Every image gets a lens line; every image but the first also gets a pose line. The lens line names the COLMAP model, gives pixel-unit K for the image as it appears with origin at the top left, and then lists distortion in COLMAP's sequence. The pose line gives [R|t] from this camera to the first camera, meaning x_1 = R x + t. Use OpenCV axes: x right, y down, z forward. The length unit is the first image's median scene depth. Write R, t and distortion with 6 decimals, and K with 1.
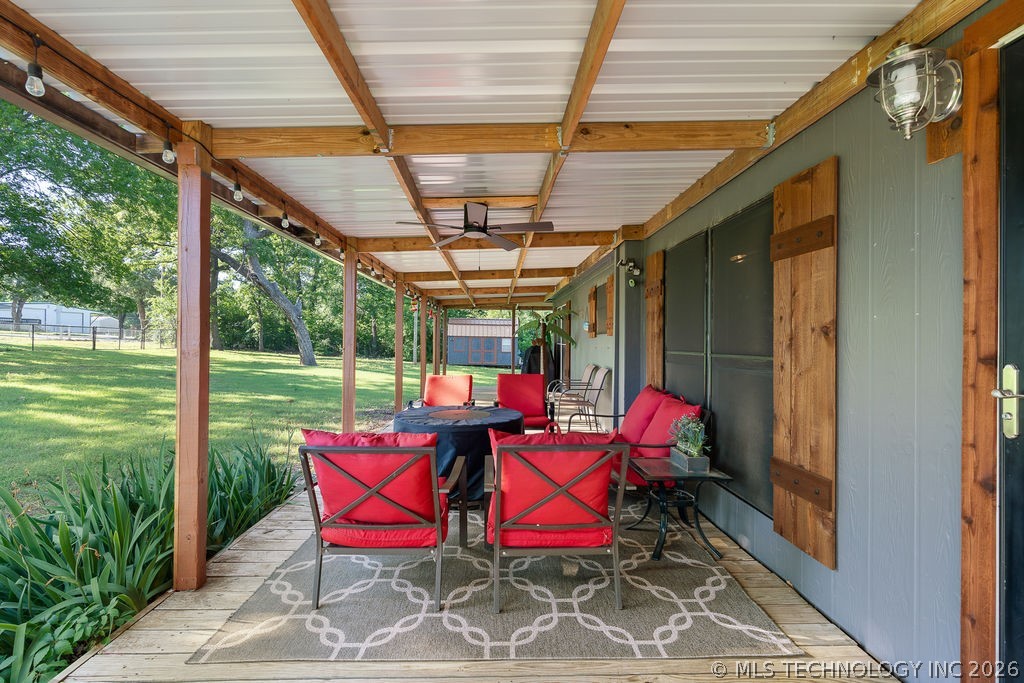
lens RADIAL K [[468.5, 0, 505.1], [0, 468.5, 343.4], [0, 0, 1]] dist [-0.002370, -0.000071]
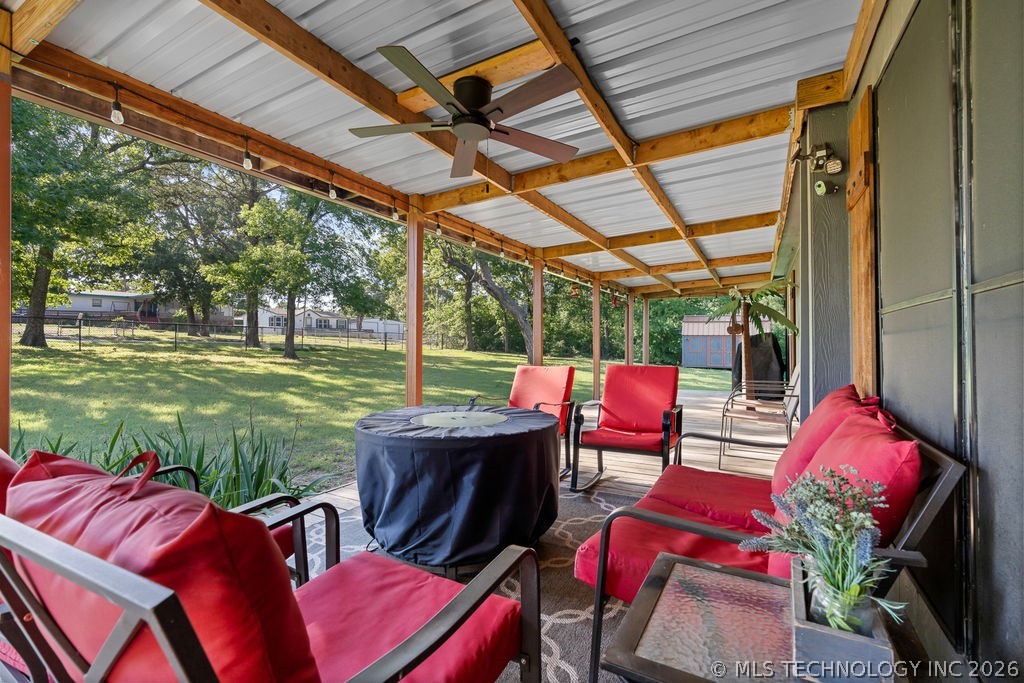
lens RADIAL K [[459.5, 0, 512.4], [0, 459.5, 341.2], [0, 0, 1]] dist [-0.012024, 0.000040]
pose [[0.867513, -0.013145, -0.497241, 0.051113], [0.006553, 0.999866, -0.014998, 0.010044], [0.497371, 0.009753, 0.867483, 0.091410]]
